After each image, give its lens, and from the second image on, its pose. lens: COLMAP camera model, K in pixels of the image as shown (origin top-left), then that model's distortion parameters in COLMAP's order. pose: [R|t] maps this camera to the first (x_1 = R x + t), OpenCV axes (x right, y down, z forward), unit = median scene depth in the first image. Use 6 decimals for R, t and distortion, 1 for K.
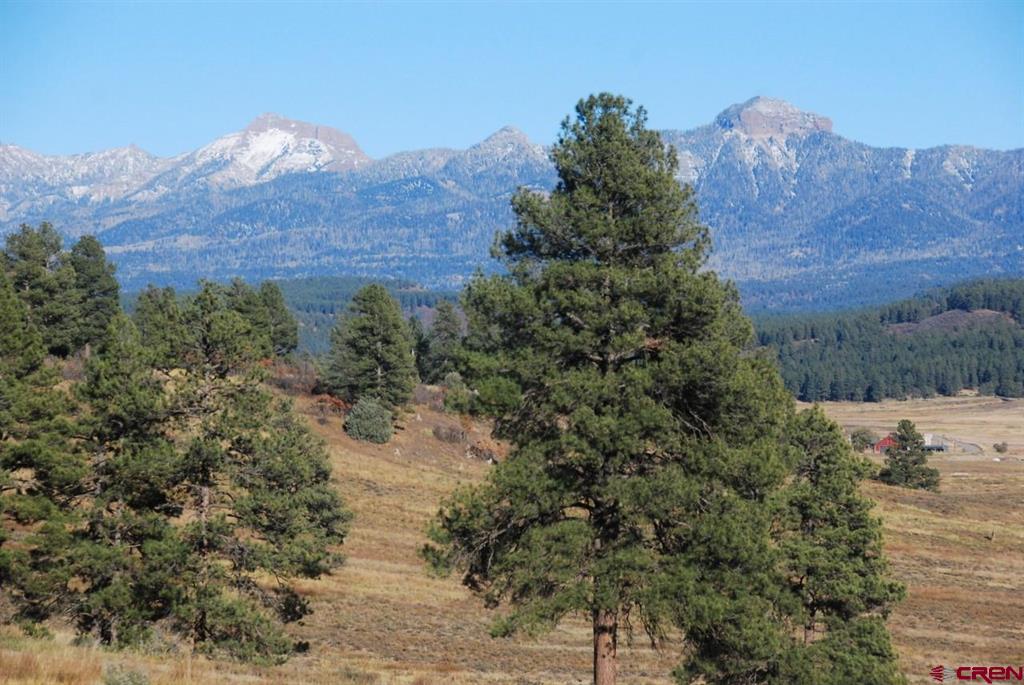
lens RADIAL K [[4302.4, 0, 525.6], [0, 4302.4, 367.6], [0, 0, 1]] dist [1.495961, 0.000000]
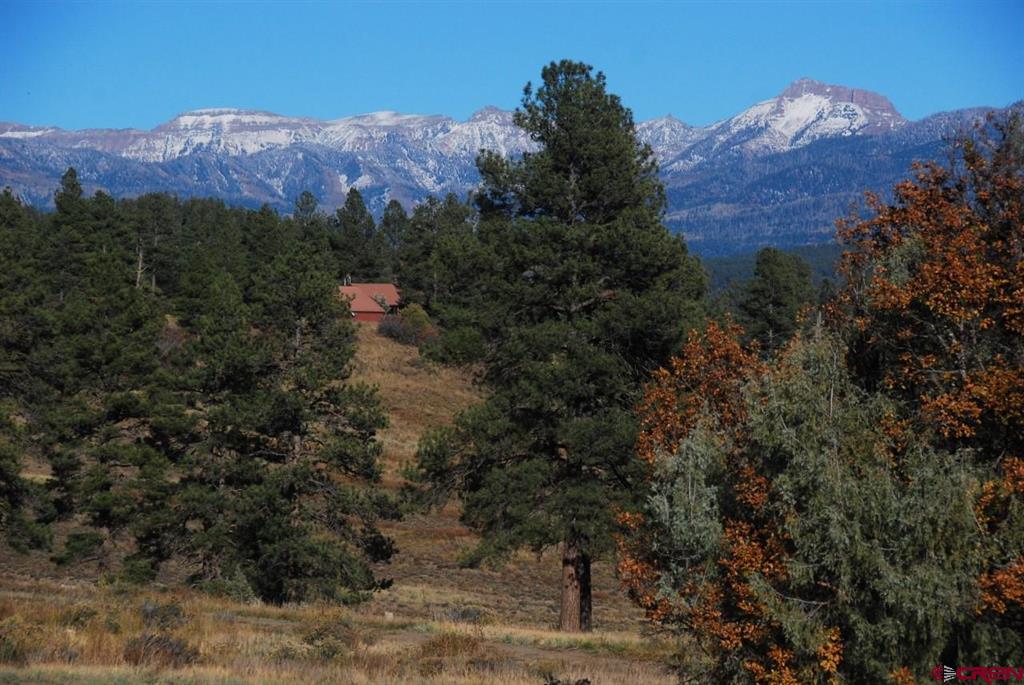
lens RADIAL K [[4302.4, 0, 505.3], [0, 4302.4, 353.8], [0, 0, 1]] dist [1.495961, 0.000000]
pose [[0.991886, -0.010274, -0.126715, 0.113153], [0.010847, 0.999934, 0.003838, 0.003898], [0.126667, -0.005181, 0.991932, -0.051710]]
